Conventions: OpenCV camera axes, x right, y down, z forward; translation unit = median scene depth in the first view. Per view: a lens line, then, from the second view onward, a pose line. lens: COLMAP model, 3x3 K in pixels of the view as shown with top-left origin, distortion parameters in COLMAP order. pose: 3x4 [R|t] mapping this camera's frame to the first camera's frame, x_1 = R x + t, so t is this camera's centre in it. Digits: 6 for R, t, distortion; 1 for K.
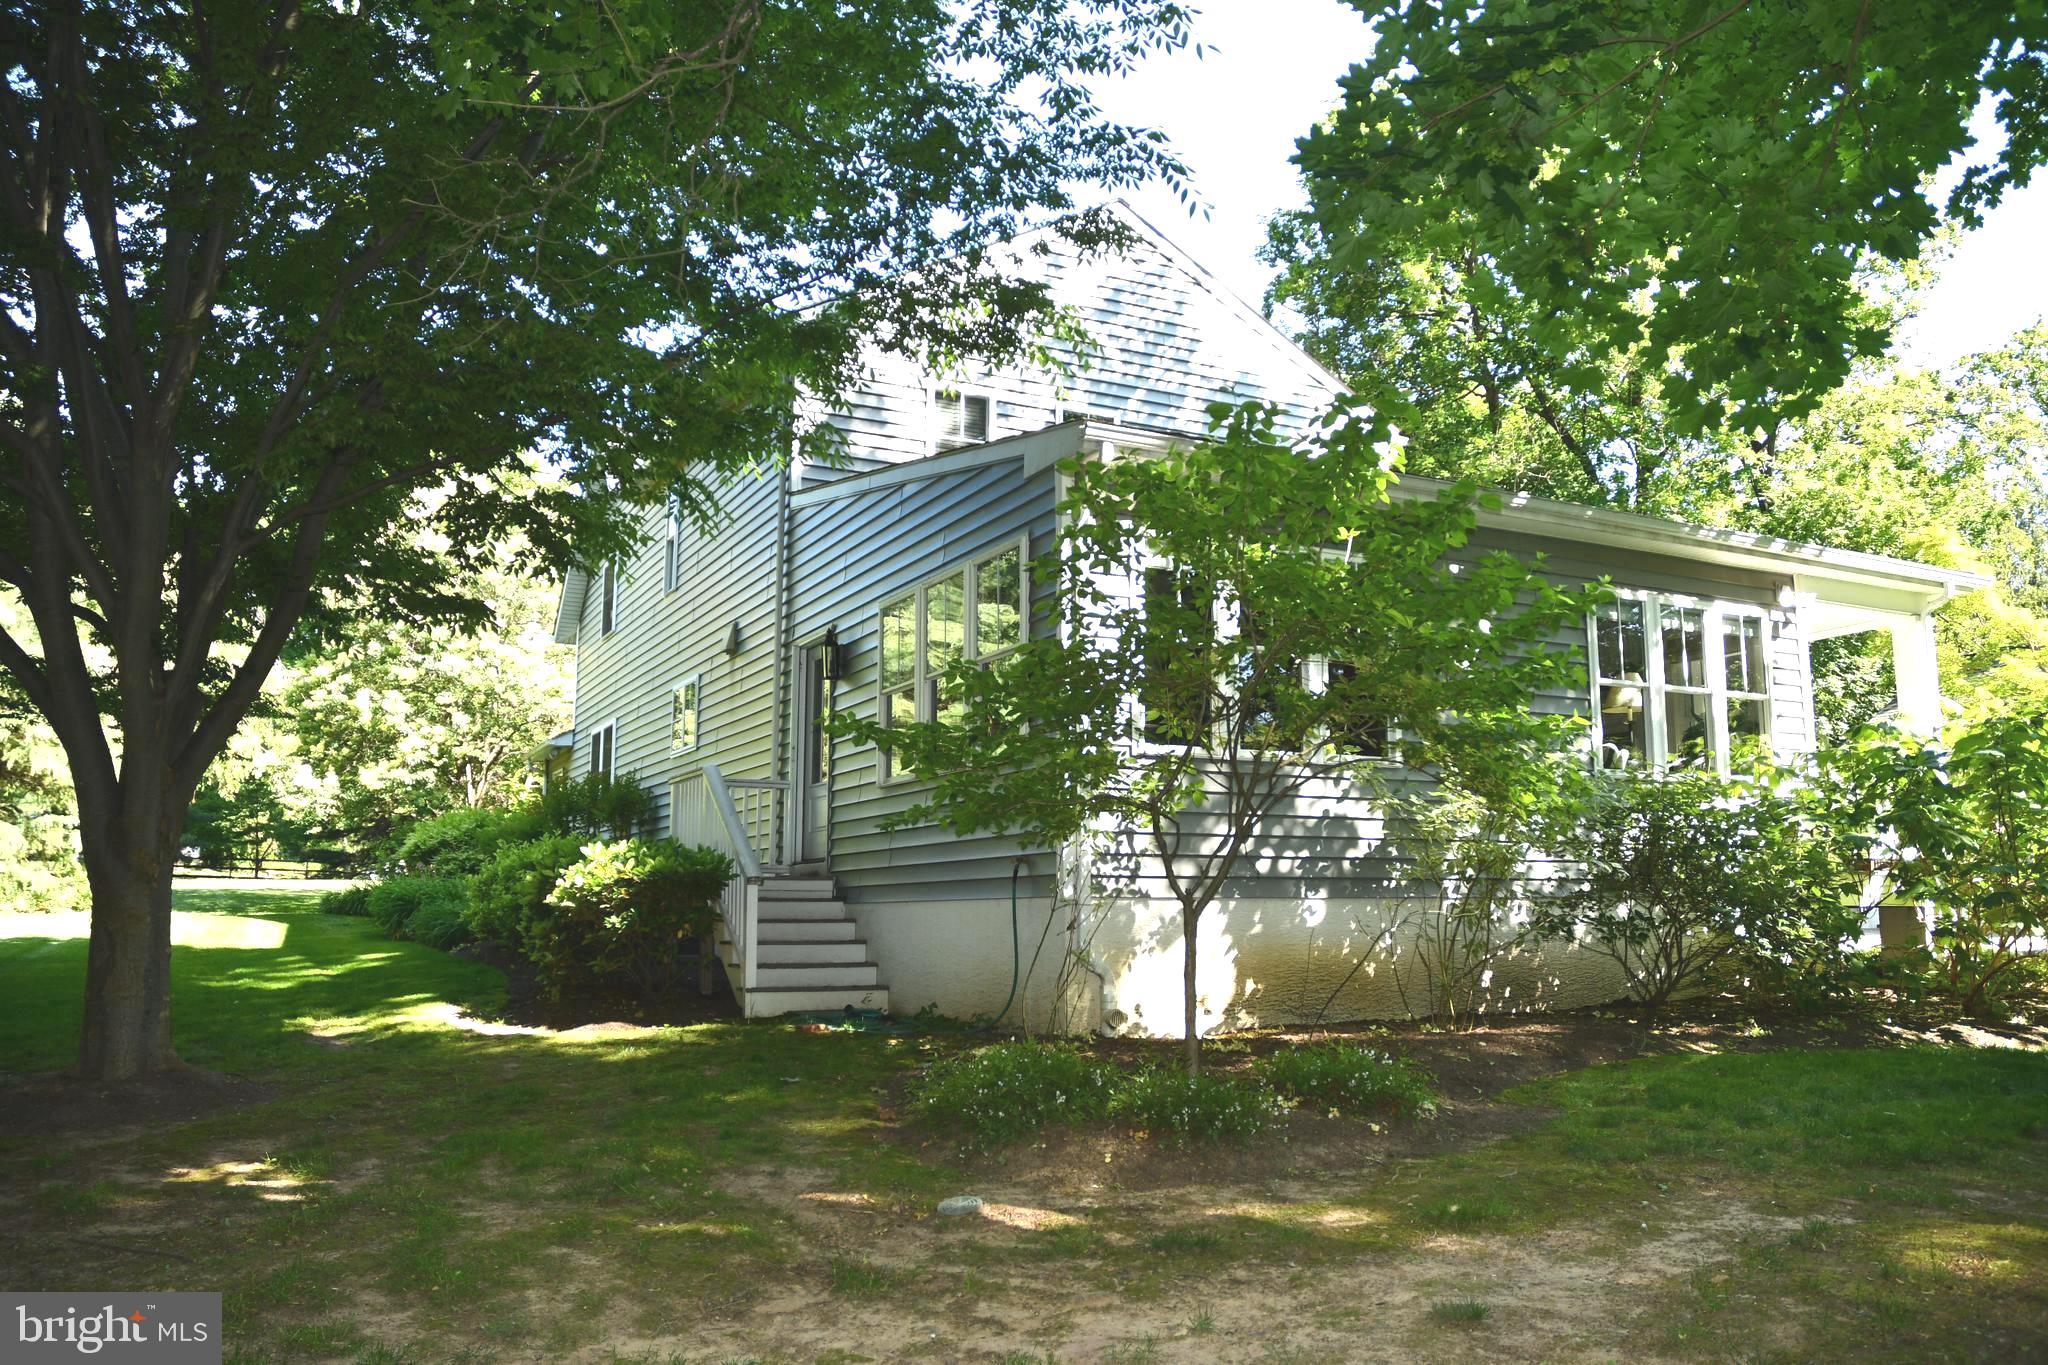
lens RADIAL K [[1576.6, 0, 1027.9], [0, 1576.6, 675.6], [0, 0, 1]] dist [-0.012555, -0.001579]
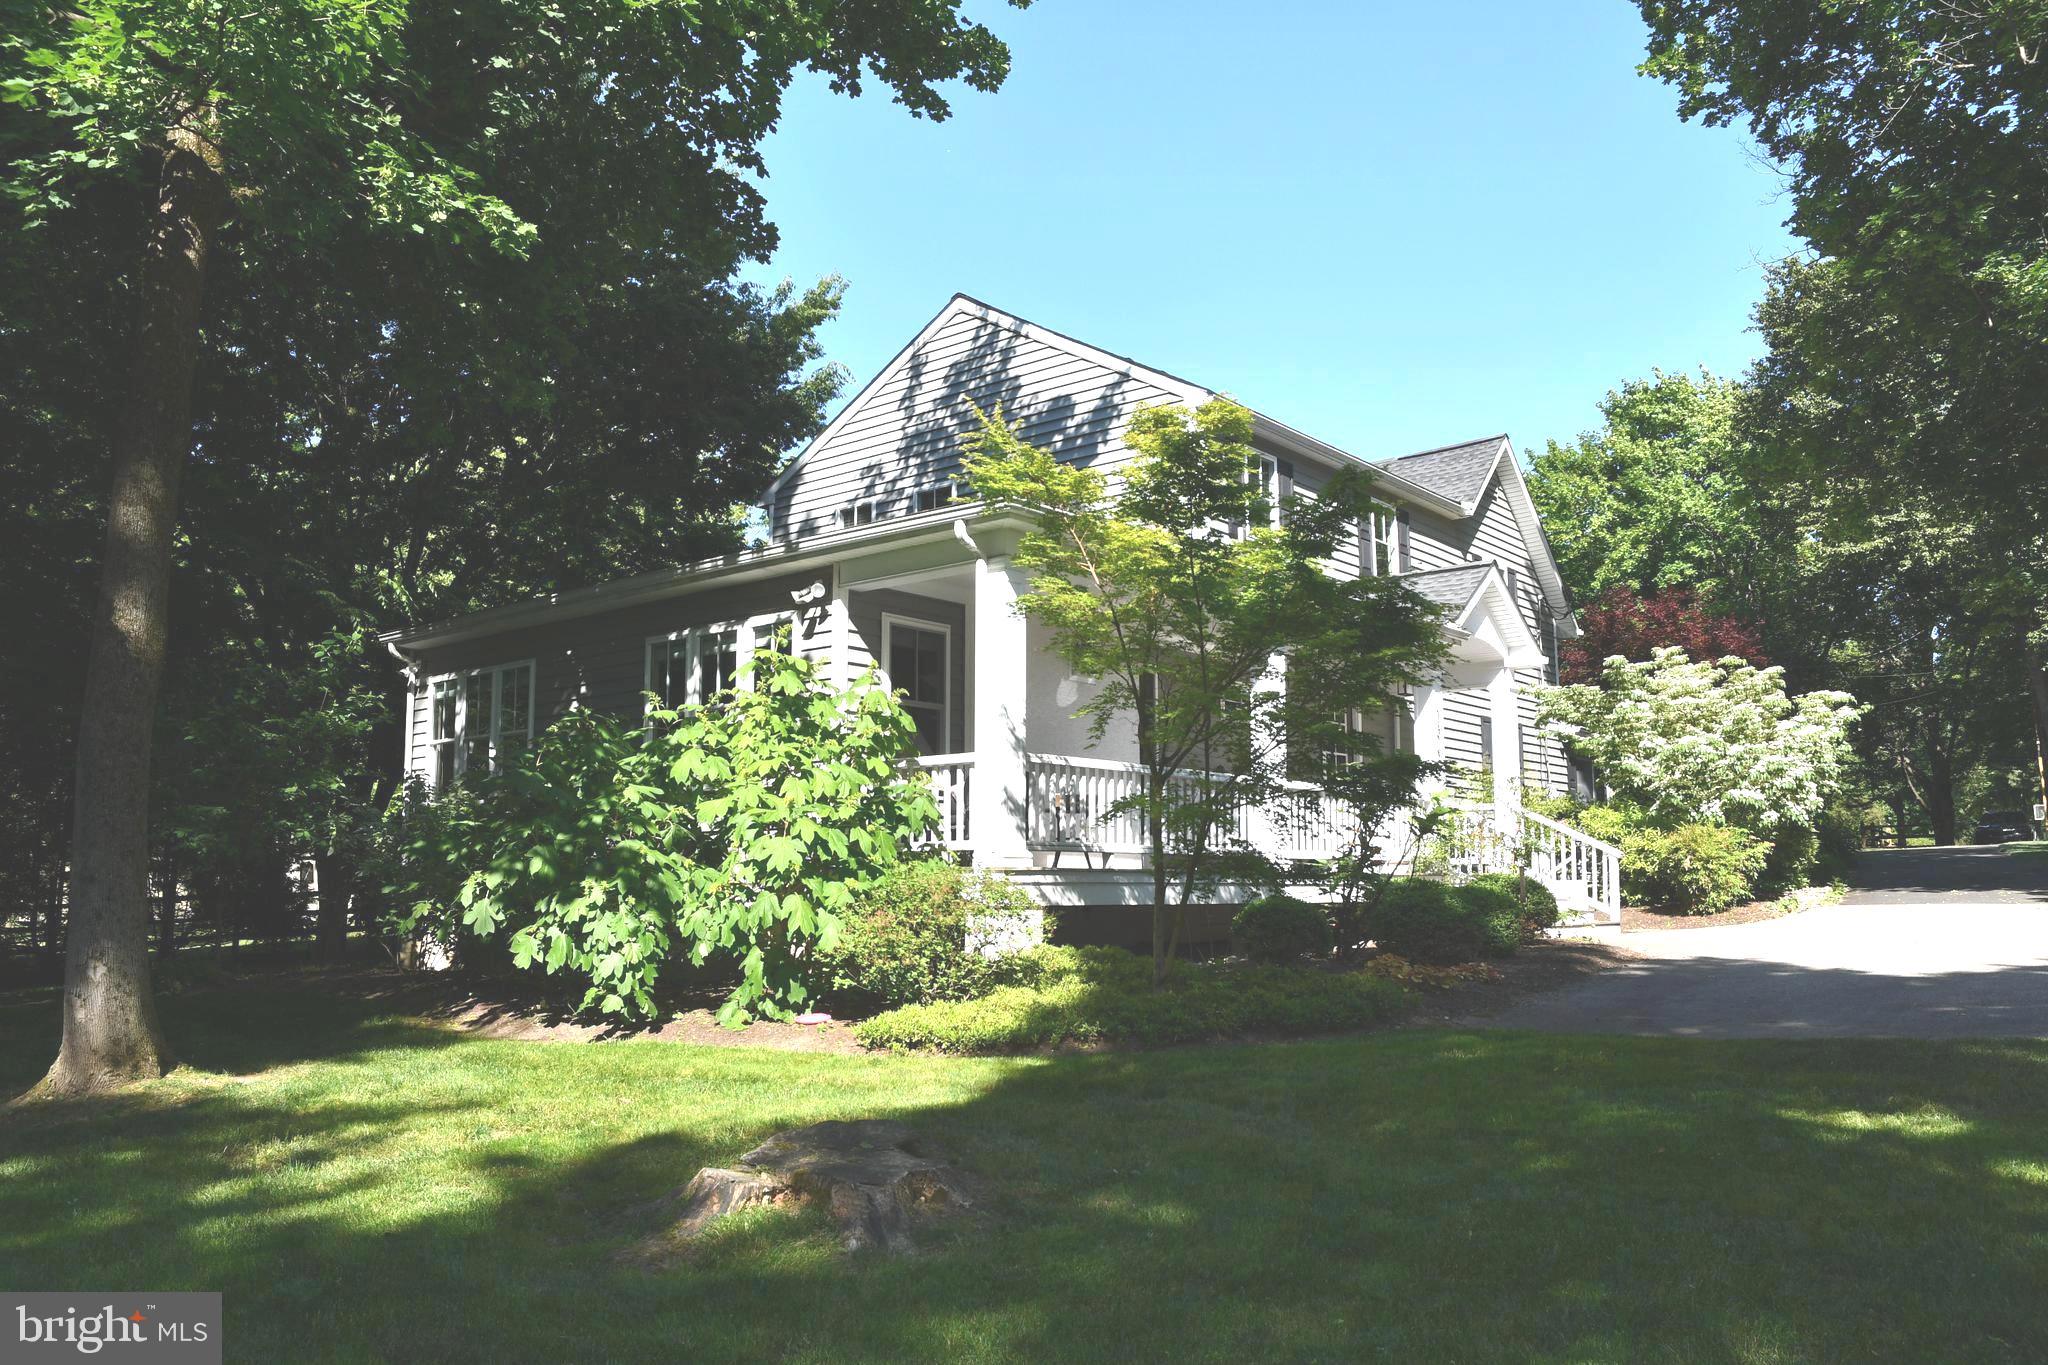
lens RADIAL K [[1576.6, 0, 1023.9], [0, 1576.6, 681.4], [0, 0, 1]] dist [-0.012555, -0.001579]
pose [[0.362609, -0.121056, -0.924046, 1.566628], [0.145974, 0.986667, -0.071978, 0.105334], [0.920438, -0.108786, 0.375445, 0.795652]]
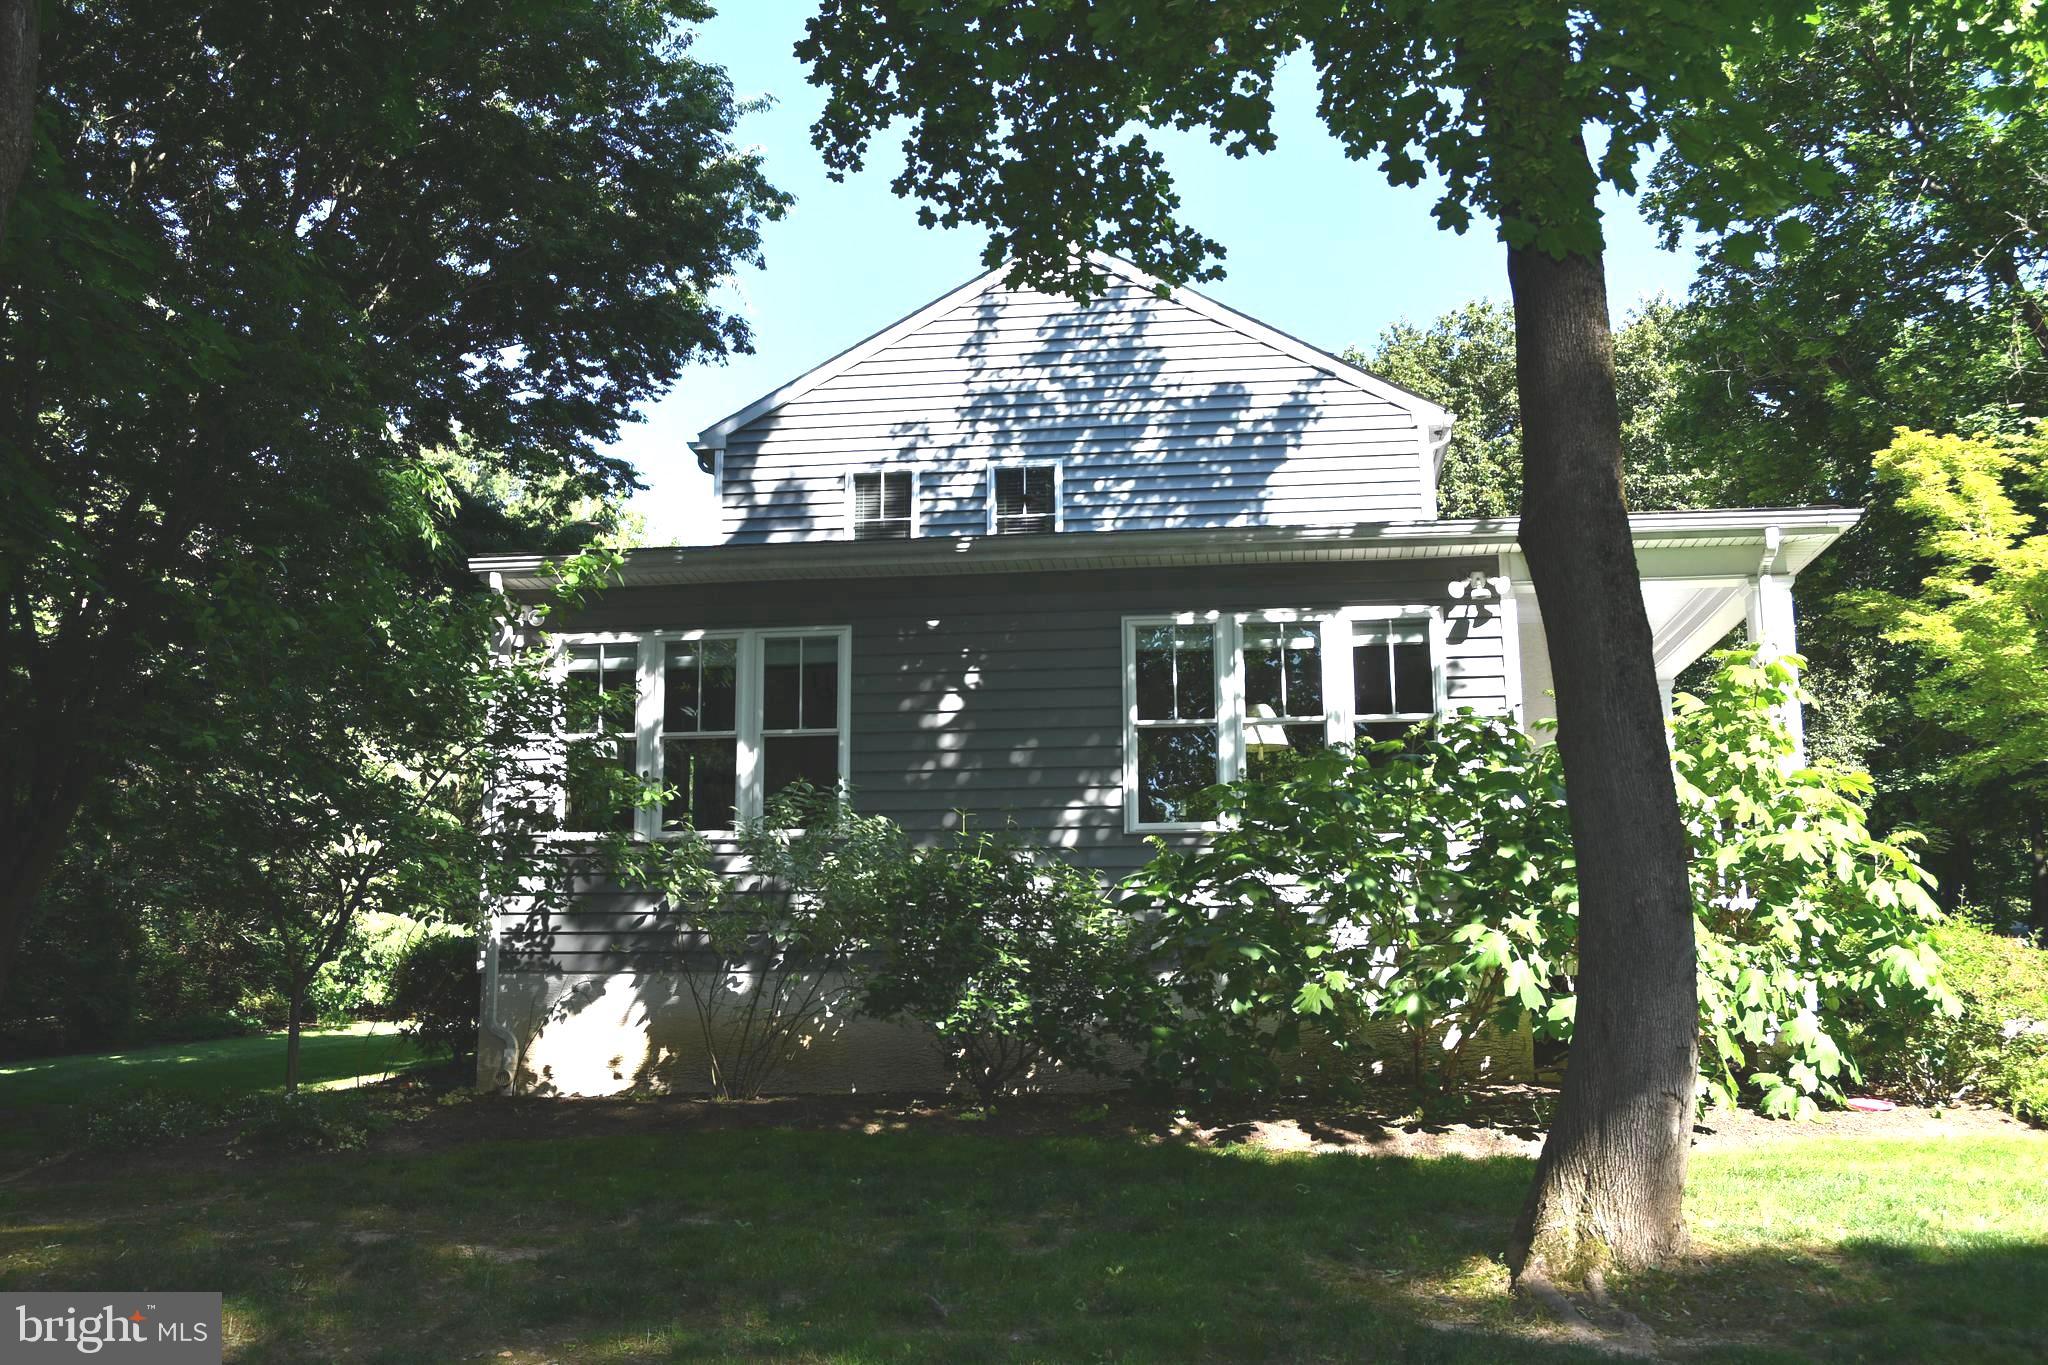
lens RADIAL K [[1903.6, 0, 1023.2], [0, 1903.6, 689.5], [0, 0, 1]] dist [-0.025269, 0.000000]
pose [[0.803472, -0.100394, -0.586817, 0.924723], [0.088097, 0.994877, -0.049583, 0.031696], [0.588788, -0.011858, 0.808200, 0.093450]]
